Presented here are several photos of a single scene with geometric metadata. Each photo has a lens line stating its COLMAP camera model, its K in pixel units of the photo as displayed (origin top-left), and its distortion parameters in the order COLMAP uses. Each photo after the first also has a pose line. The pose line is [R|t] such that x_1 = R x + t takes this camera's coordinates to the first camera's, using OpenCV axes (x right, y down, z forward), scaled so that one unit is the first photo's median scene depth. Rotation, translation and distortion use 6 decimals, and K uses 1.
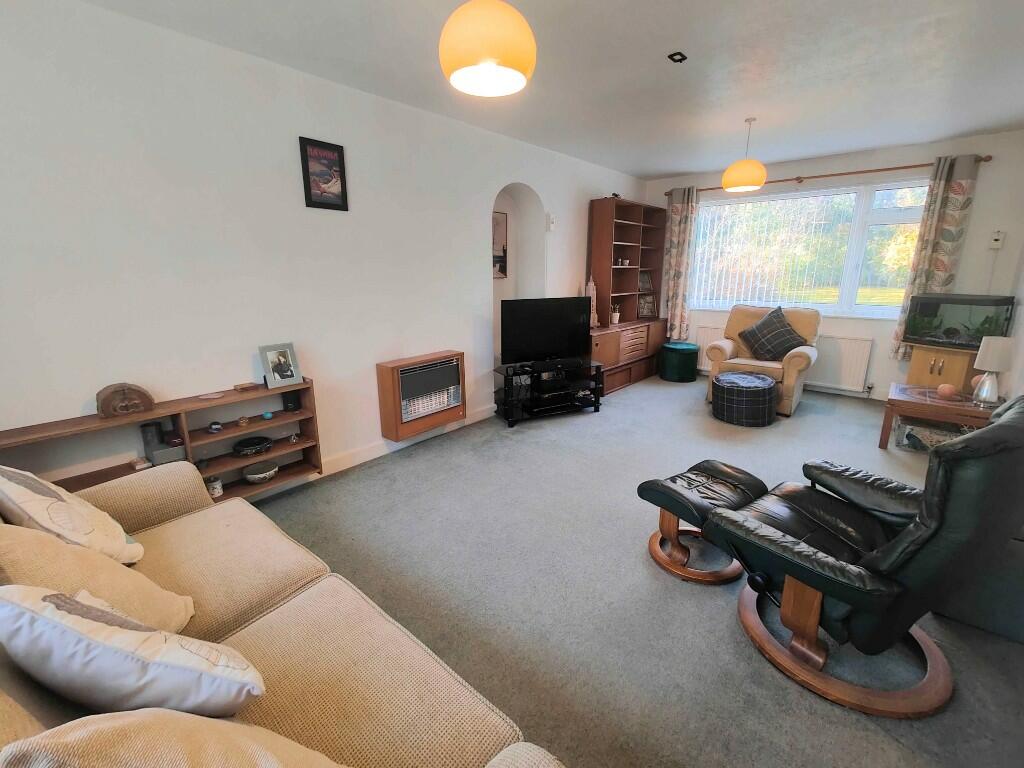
lens RADIAL K [[452.3, 0, 510.8], [0, 452.3, 379.0], [0, 0, 1]] dist [0.013400, 0.000123]
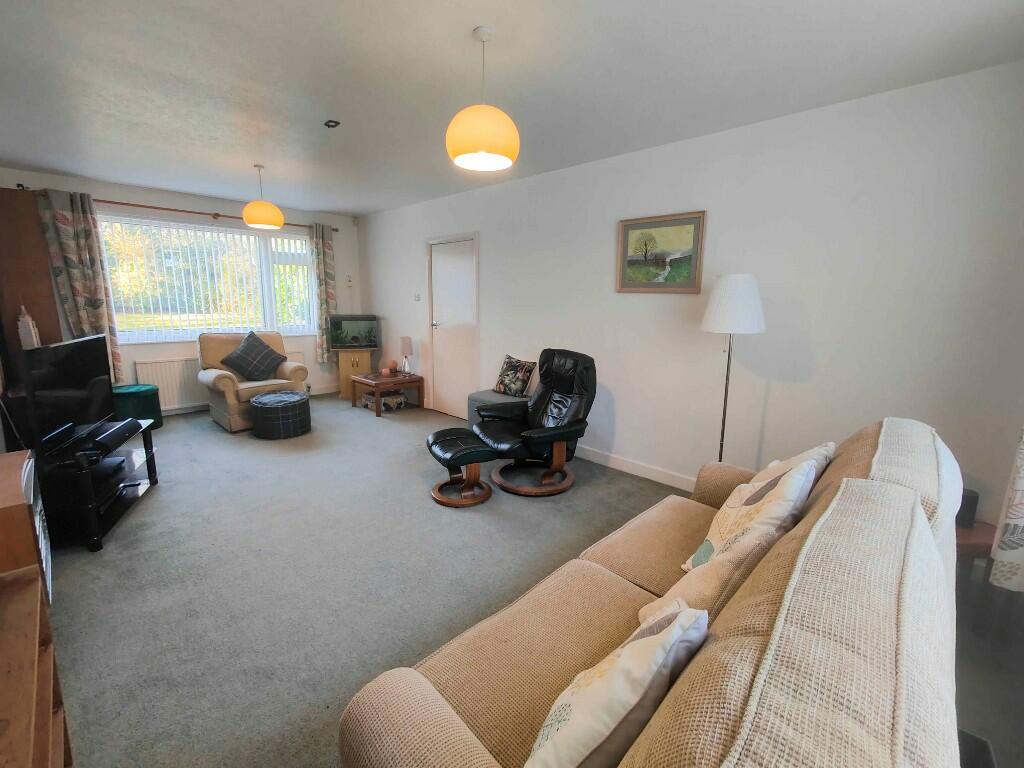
lens RADIAL K [[452.3, 0, 510.8], [0, 452.3, 379.0], [0, 0, 1]] dist [0.013400, 0.000123]
pose [[0.076227, -0.173594, 0.981863, -0.522084], [0.228446, 0.961575, 0.152271, -0.082386], [-0.970568, 0.212696, 0.112955, 0.332870]]
